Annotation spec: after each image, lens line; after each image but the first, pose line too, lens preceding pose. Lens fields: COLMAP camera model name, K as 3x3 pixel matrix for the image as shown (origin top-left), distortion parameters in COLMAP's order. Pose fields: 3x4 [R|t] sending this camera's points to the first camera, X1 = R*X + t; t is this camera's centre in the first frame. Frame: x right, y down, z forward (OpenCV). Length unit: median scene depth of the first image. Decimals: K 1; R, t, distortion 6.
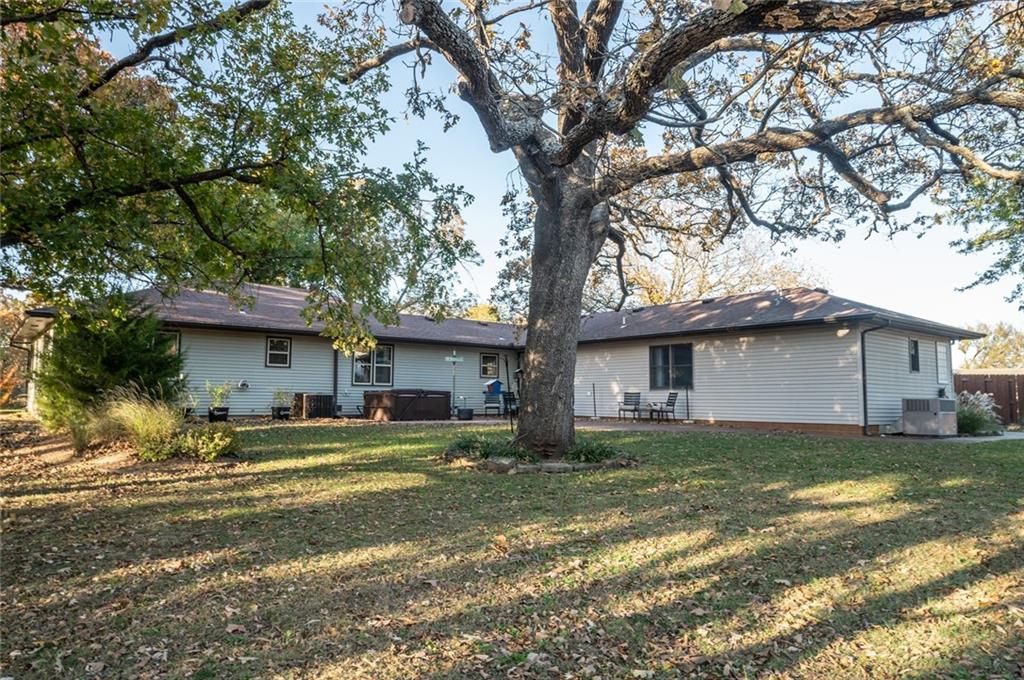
lens RADIAL K [[725.7, 0, 512.0], [0, 725.7, 340.0], [0, 0, 1]] dist [-0.000563, 0.000412]
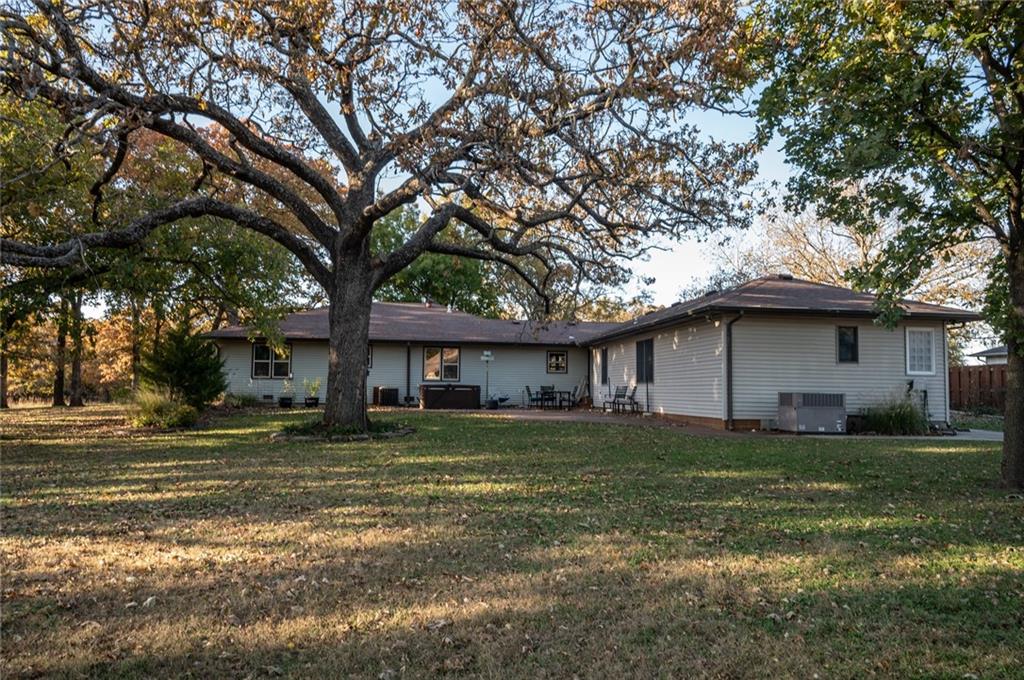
lens RADIAL K [[725.7, 0, 512.0], [0, 725.7, 340.0], [0, 0, 1]] dist [-0.000563, 0.000412]
pose [[0.834853, -0.038969, -0.549091, 0.652371], [0.043434, 0.999044, -0.004864, 0.003953], [0.548756, -0.019789, 0.835748, 0.034076]]
